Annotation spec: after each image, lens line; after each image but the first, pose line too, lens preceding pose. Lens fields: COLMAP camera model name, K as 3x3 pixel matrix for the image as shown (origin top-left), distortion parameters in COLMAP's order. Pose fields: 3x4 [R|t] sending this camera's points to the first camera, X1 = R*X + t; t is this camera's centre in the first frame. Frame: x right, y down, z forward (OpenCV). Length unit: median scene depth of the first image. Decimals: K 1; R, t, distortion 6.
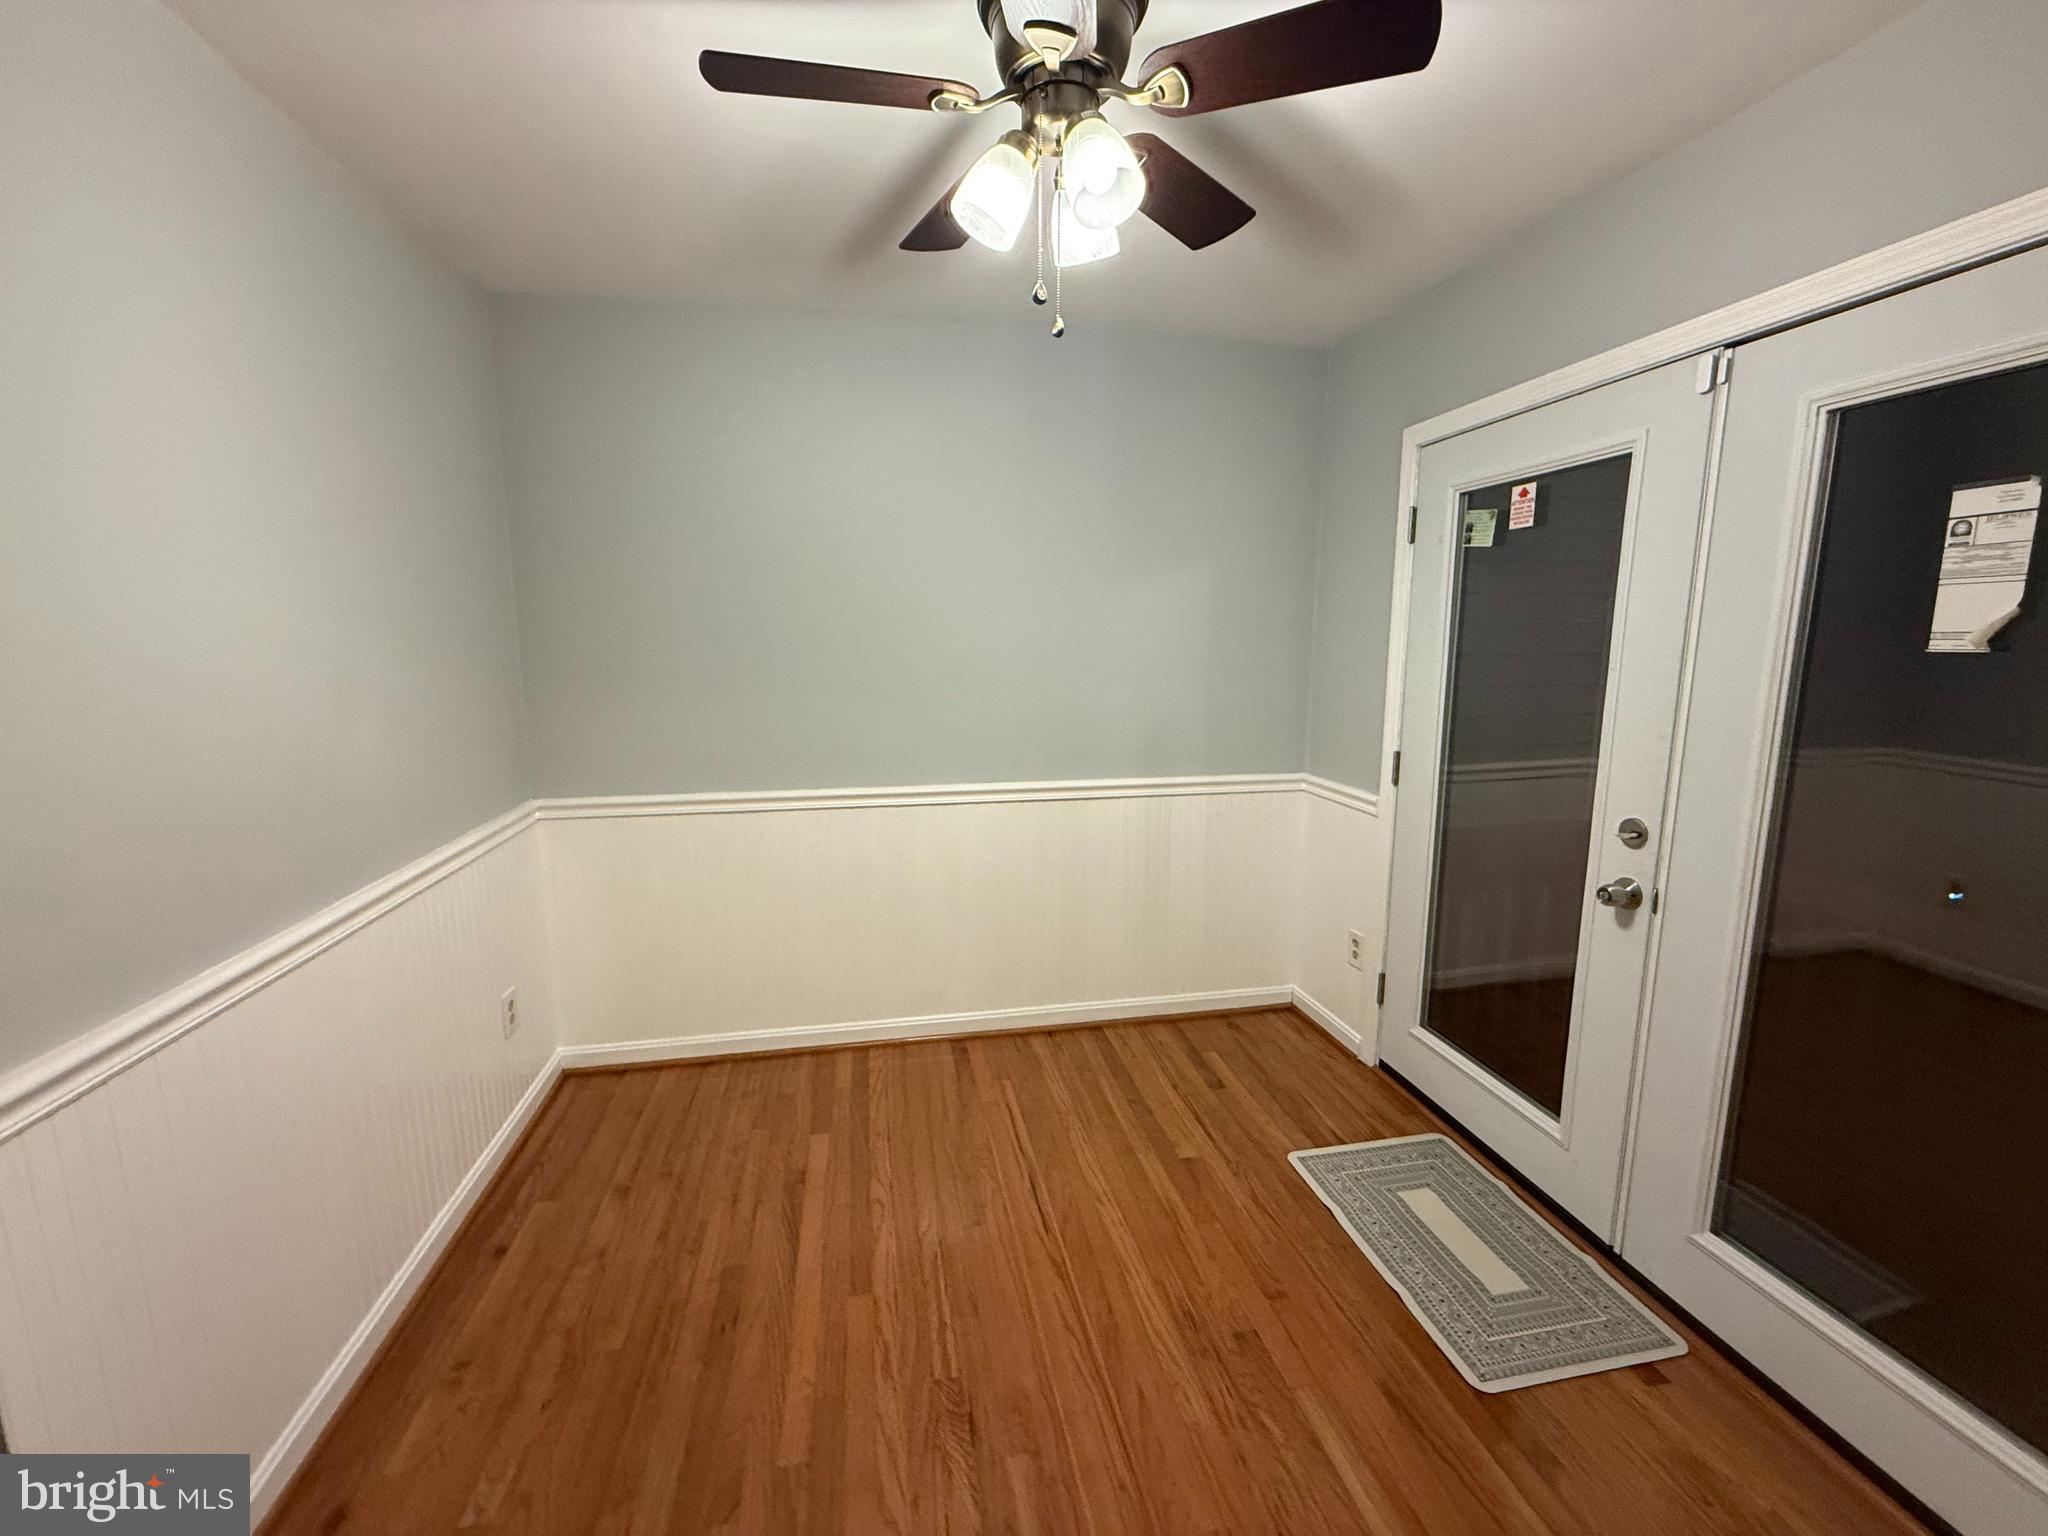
lens RADIAL K [[816.3, 0, 1018.0], [0, 816.3, 767.8], [0, 0, 1]] dist [-0.000252, 0.000223]
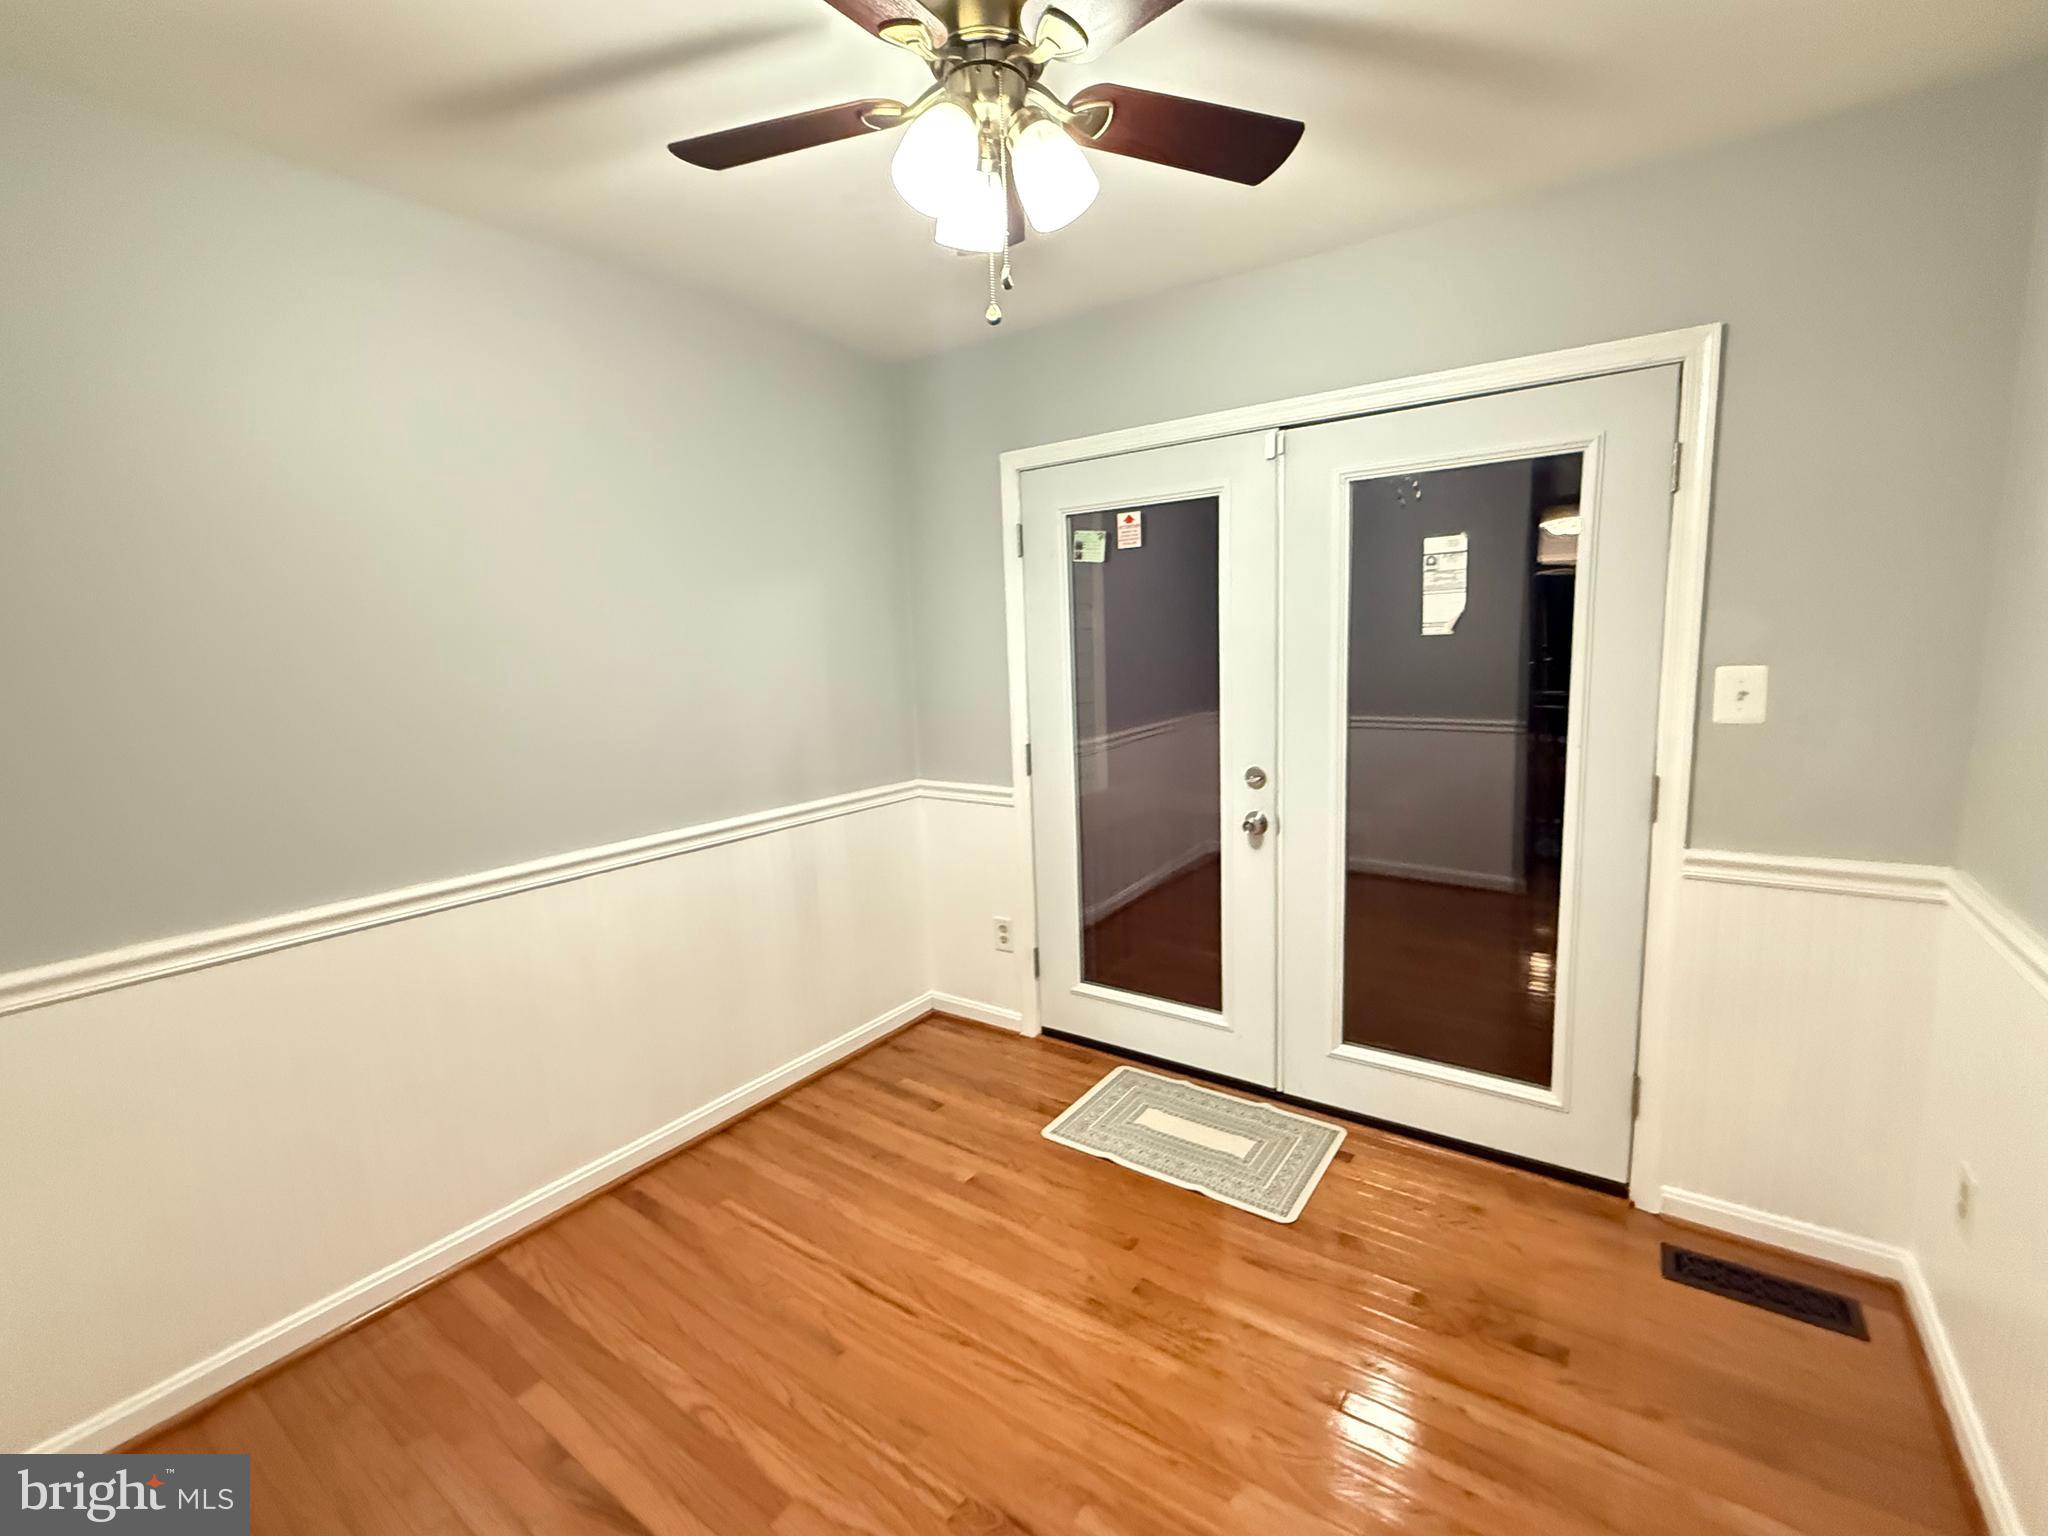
lens RADIAL K [[883.2, 0, 1024.0], [0, 883.2, 768.0], [0, 0, 1]] dist [-0.002085, -0.000216]
pose [[0.719468, -0.121612, 0.683795, -0.425218], [0.144111, 0.989263, 0.024310, -0.021551], [-0.679410, 0.081052, 0.729269, 0.162277]]
